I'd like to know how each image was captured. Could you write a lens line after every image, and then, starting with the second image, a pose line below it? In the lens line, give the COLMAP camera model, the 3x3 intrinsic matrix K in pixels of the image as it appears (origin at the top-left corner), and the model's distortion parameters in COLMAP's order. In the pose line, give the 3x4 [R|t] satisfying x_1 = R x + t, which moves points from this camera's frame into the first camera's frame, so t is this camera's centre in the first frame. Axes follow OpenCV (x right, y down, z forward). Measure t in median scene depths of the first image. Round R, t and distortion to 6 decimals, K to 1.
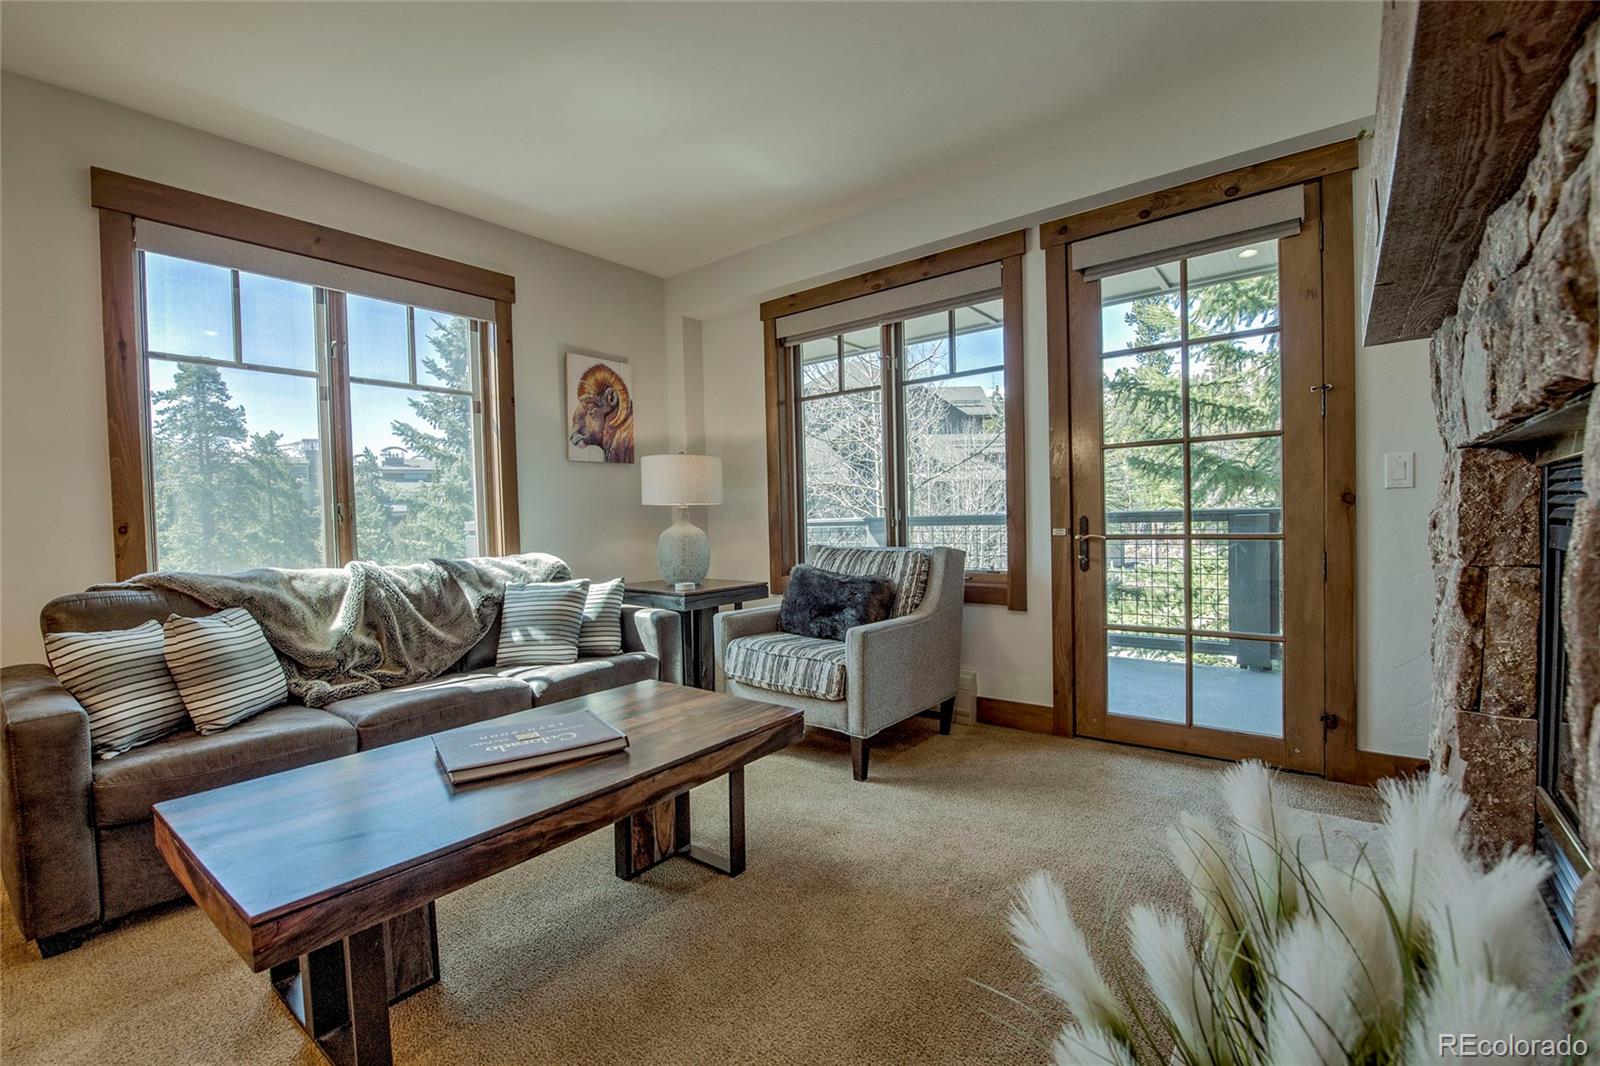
lens RADIAL K [[688.0, 0, 801.2], [0, 688.0, 538.1], [0, 0, 1]] dist [-0.019905, 0.000067]
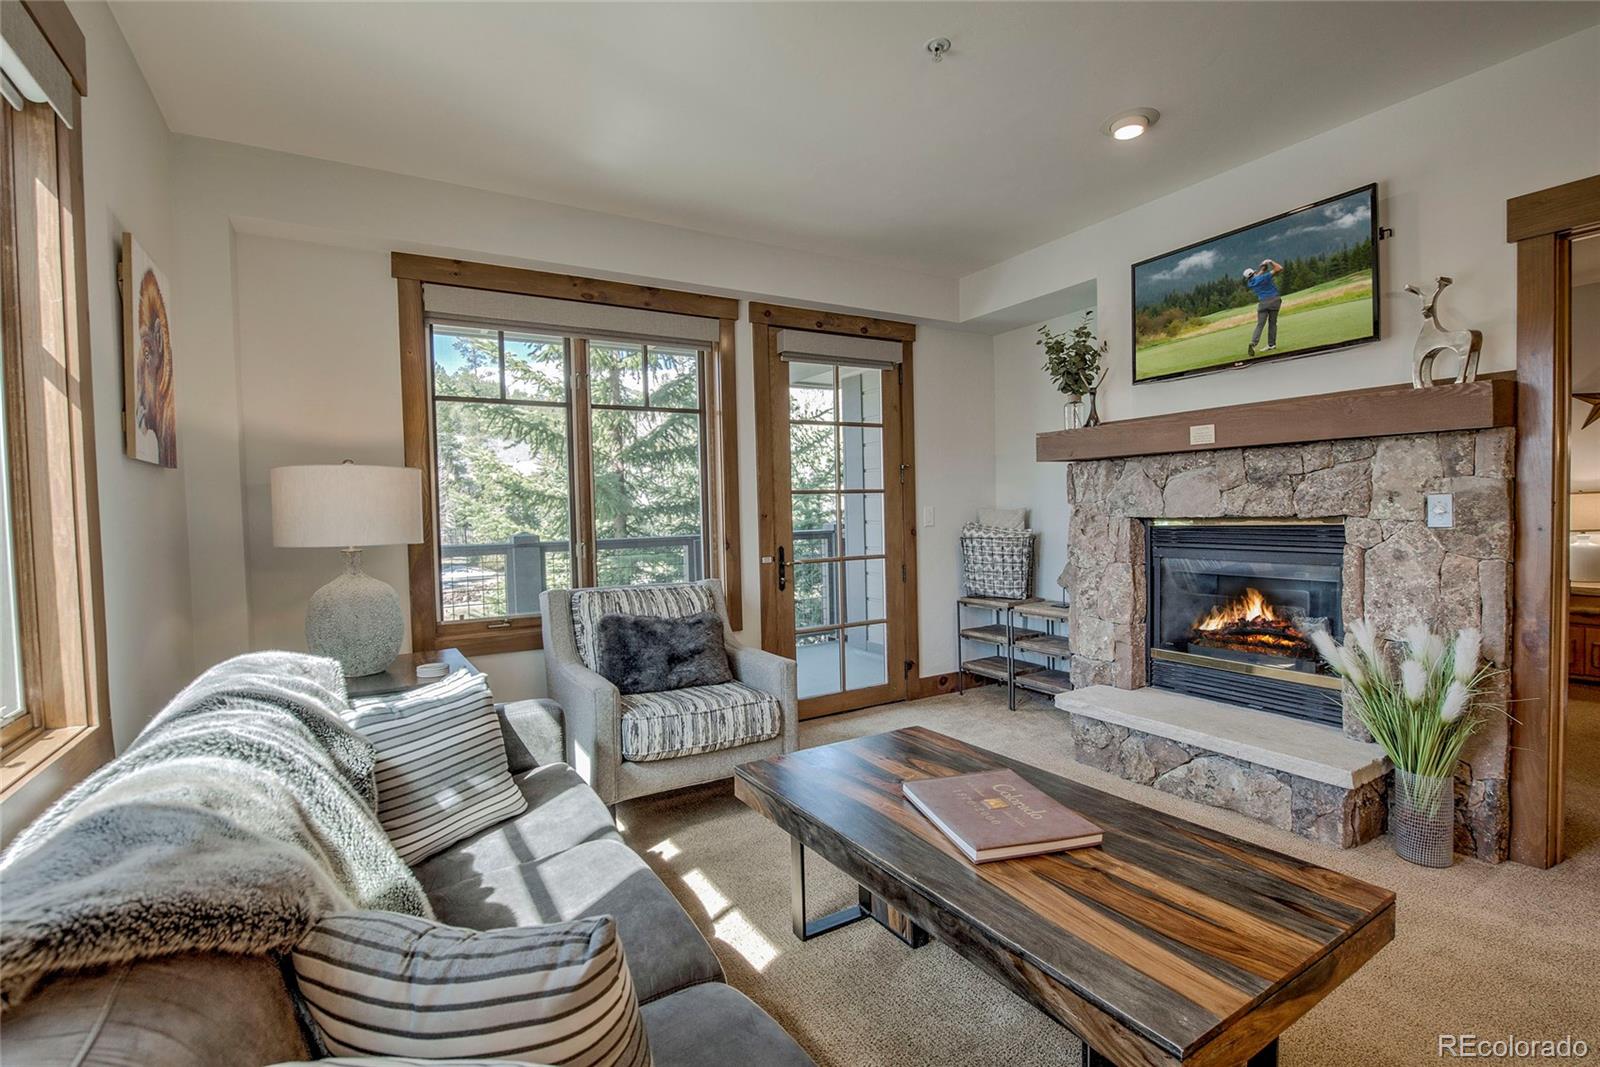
lens RADIAL K [[711.1, 0, 802.5], [0, 711.1, 536.5], [0, 0, 1]] dist [-0.015215, -0.001752]
pose [[0.362246, -0.016607, 0.931934, -0.862880], [0.042553, 0.999093, 0.001263, -0.055599], [-0.931111, 0.039199, 0.362625, 0.545261]]
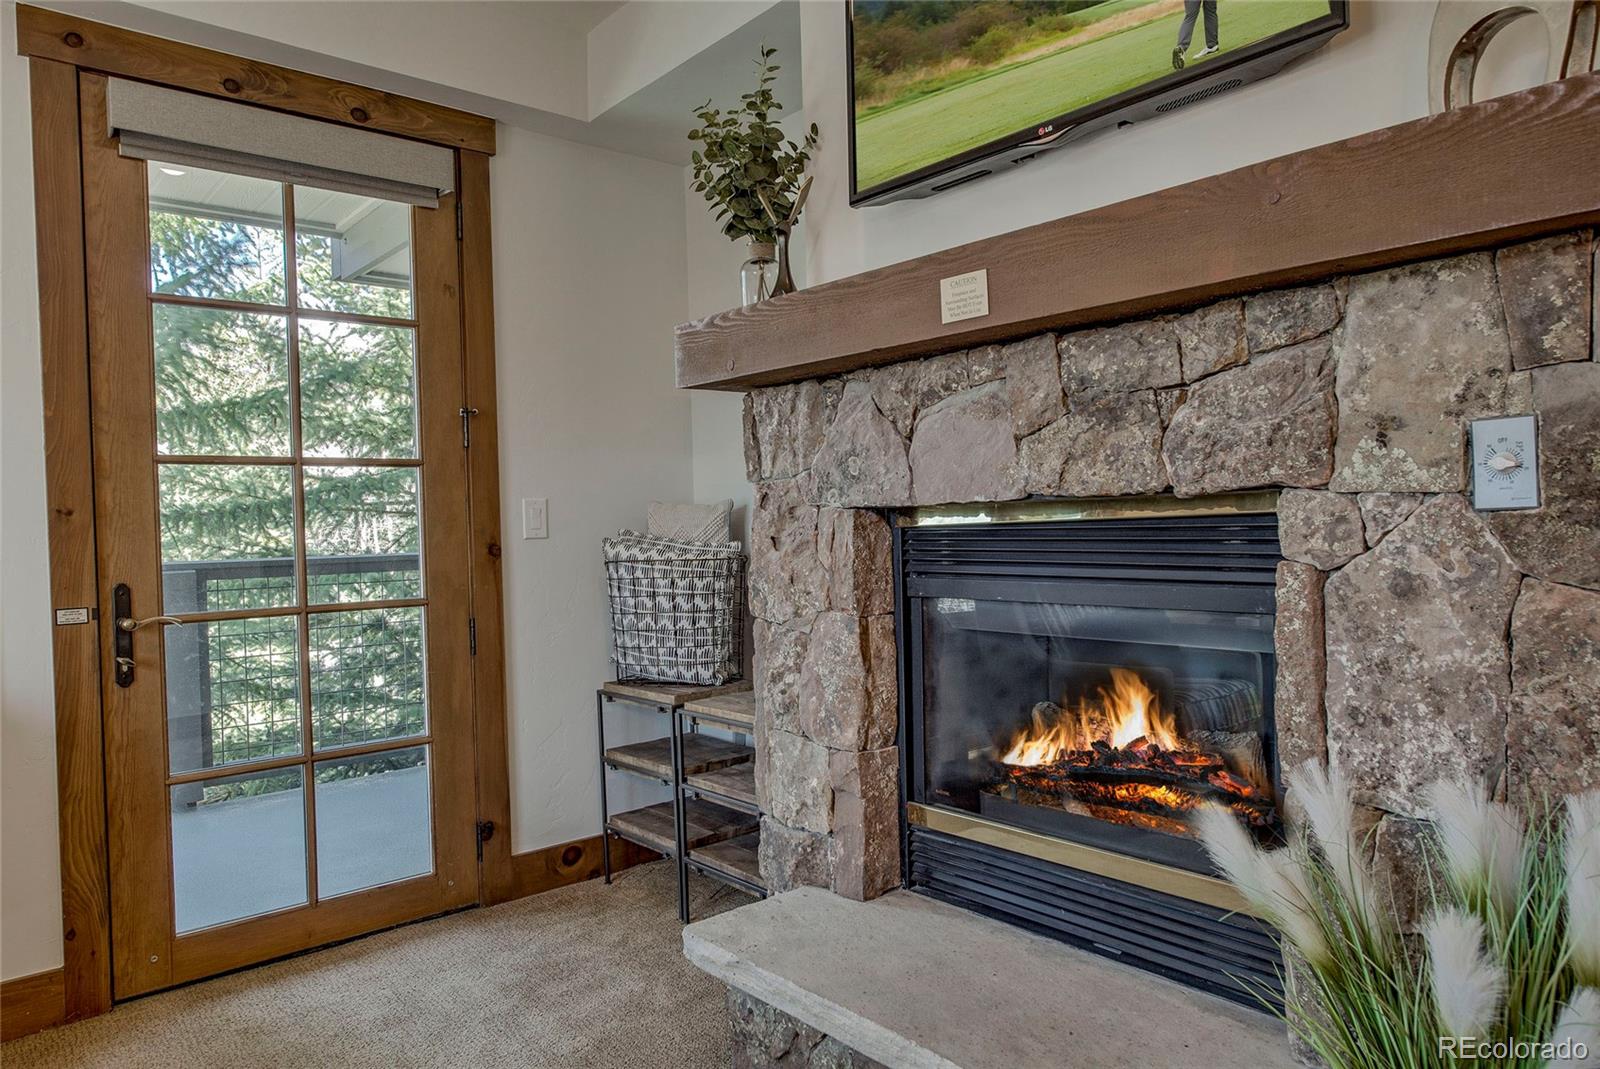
lens RADIAL K [[1034.6, 0, 796.5], [0, 1034.6, 538.8], [0, 0, 1]] dist [-0.002513, 0.001399]
pose [[0.195287, 0.007327, 0.980719, -0.309558], [0.051996, 0.998488, -0.017814, -0.028130], [-0.979367, 0.054472, 0.194611, 0.355827]]
